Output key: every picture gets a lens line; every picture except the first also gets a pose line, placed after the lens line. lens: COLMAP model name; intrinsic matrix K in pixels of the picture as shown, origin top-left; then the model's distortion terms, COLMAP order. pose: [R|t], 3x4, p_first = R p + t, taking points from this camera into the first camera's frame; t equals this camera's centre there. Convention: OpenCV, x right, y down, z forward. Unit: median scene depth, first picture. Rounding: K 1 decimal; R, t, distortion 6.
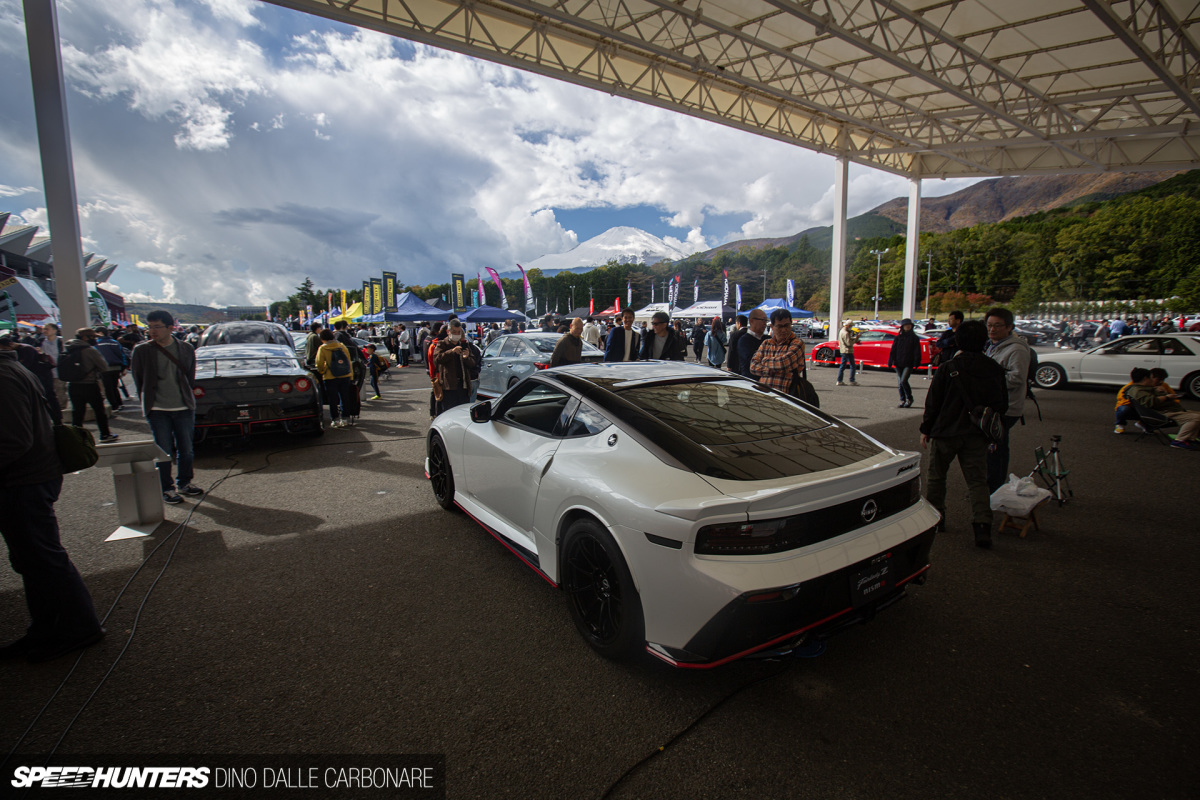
lens RADIAL K [[547.6, 0, 590.8], [0, 547.6, 395.6], [0, 0, 1]] dist [-0.007709, -0.001250]
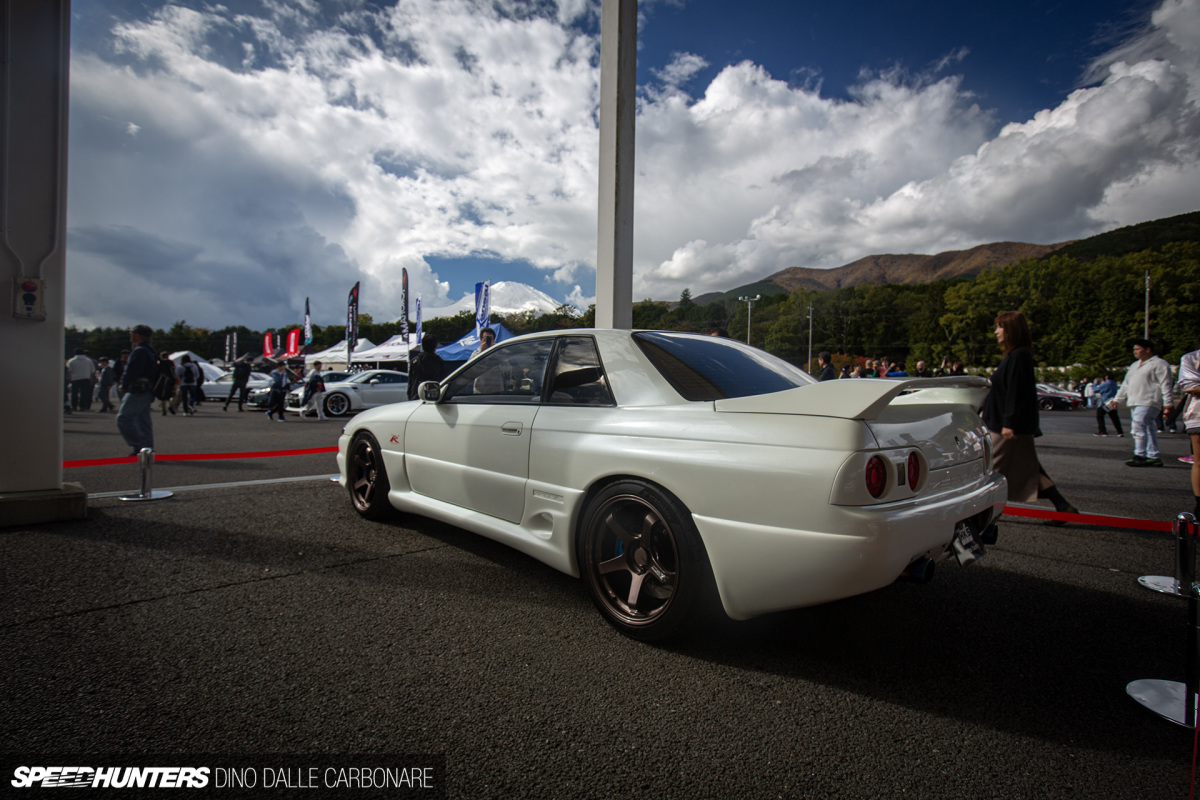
lens RADIAL K [[612.6, 0, 605.5], [0, 612.6, 401.0], [0, 0, 1]] dist [0.006509, 0.000565]
pose [[0.978743, 0.018136, 0.204289, 0.129032], [0.004483, 0.993953, -0.109716, -0.018913], [-0.205044, 0.108300, 0.972743, 0.175433]]
